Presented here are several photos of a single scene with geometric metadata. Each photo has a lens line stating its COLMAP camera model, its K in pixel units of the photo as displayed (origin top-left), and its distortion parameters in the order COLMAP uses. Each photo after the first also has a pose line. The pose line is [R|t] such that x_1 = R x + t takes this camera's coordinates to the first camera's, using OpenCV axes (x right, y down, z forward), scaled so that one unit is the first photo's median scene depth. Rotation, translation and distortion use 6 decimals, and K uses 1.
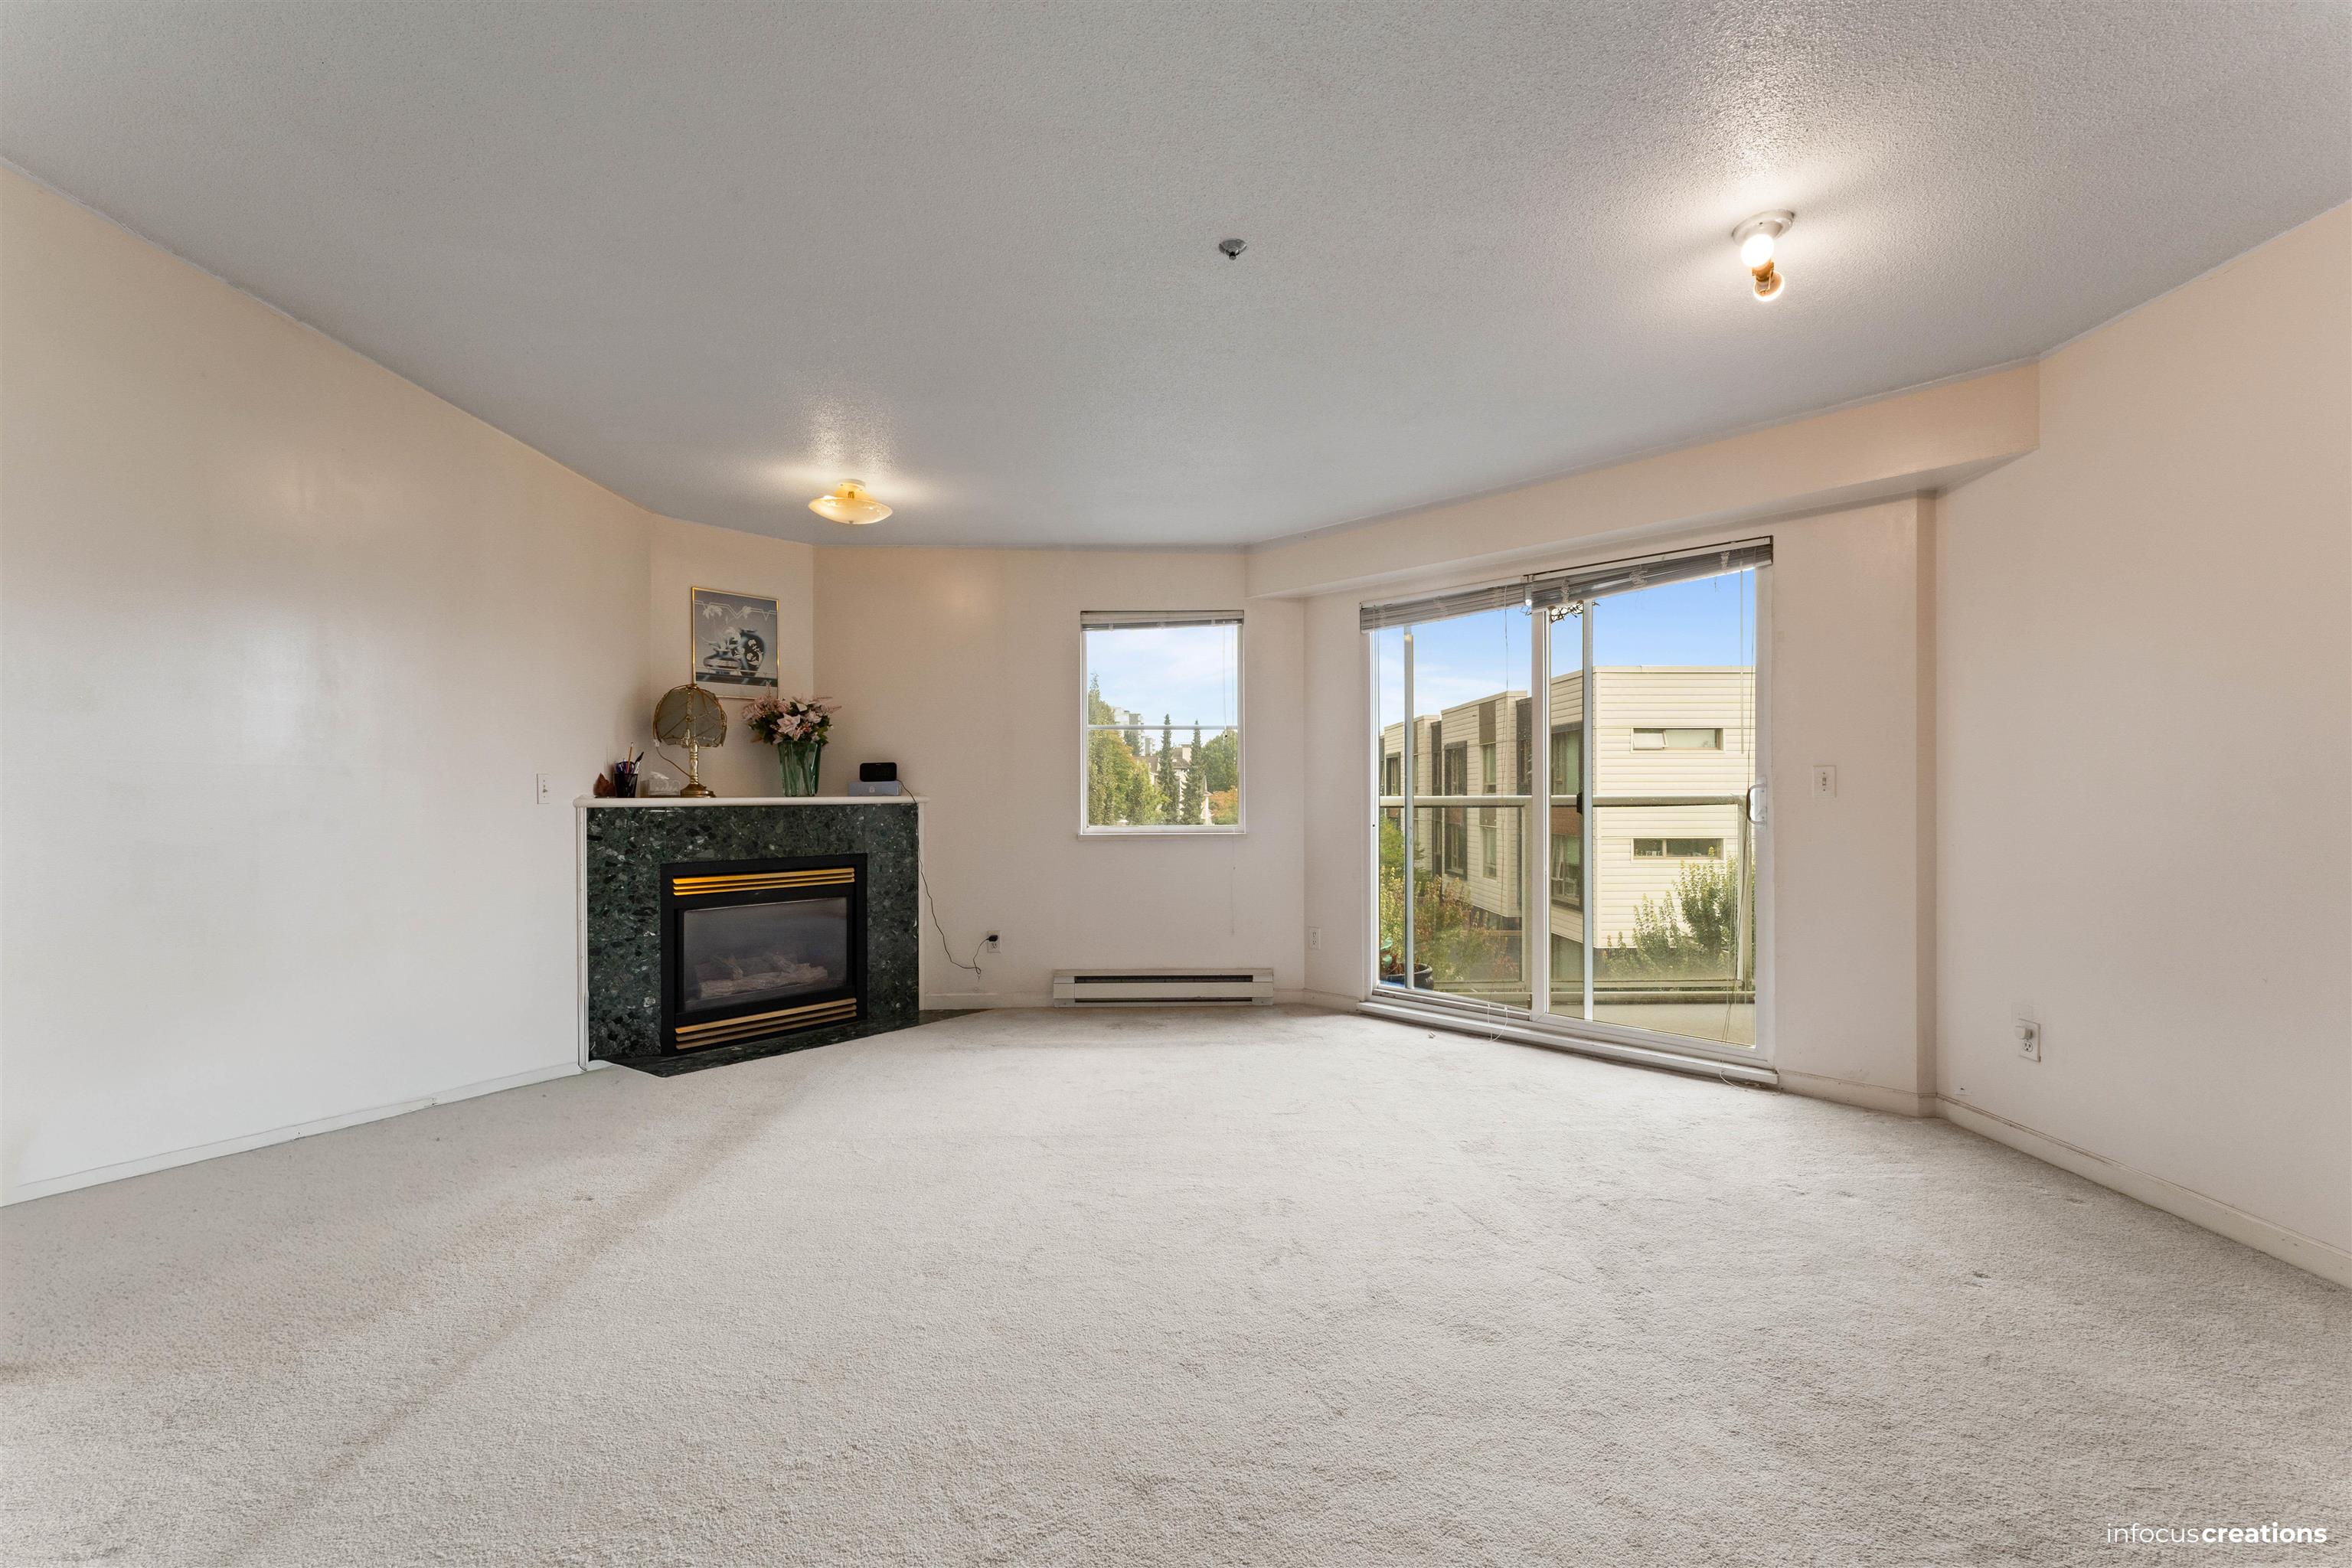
lens RADIAL K [[956.8, 0, 1184.0], [0, 956.8, 790.1], [0, 0, 1]] dist [-0.000800, -0.000116]
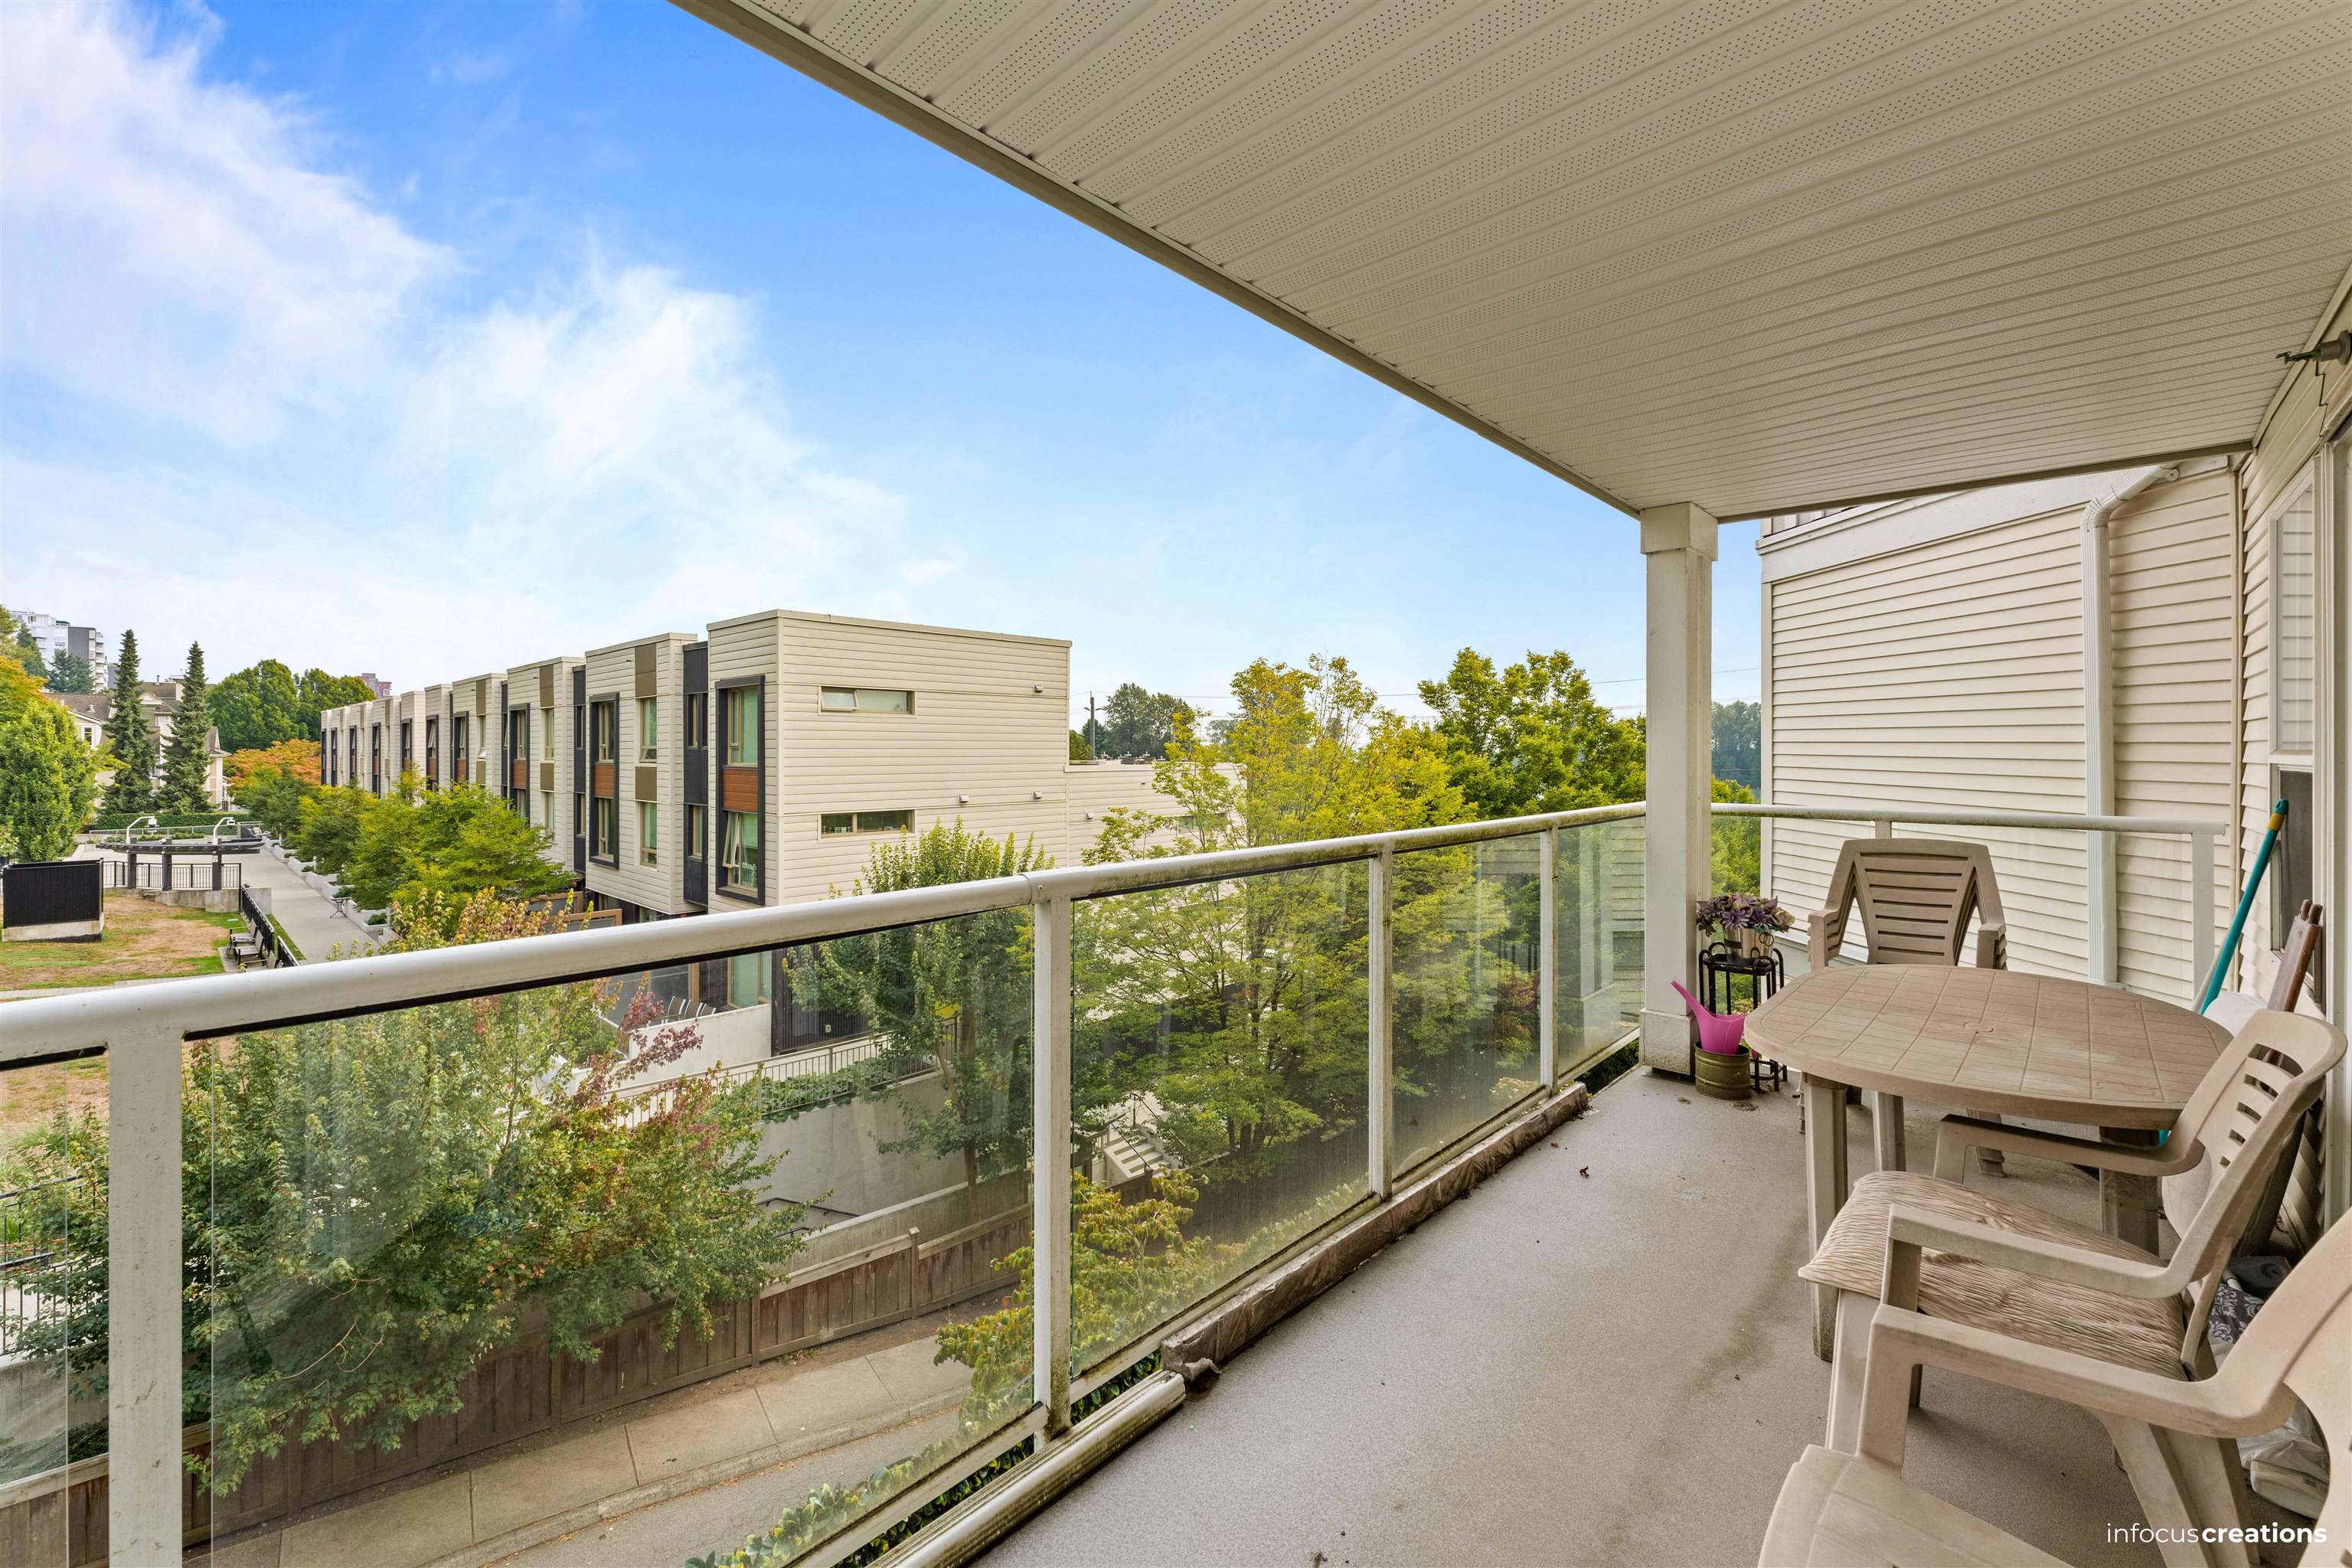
lens RADIAL K [[956.8, 0, 1184.0], [0, 956.8, 790.1], [0, 0, 1]] dist [-0.000800, -0.000116]
pose [[0.701894, -0.024234, 0.711869, 0.064262], [-0.006552, 0.999159, 0.040473, -0.006172], [-0.712251, -0.033072, 0.701145, 0.120939]]
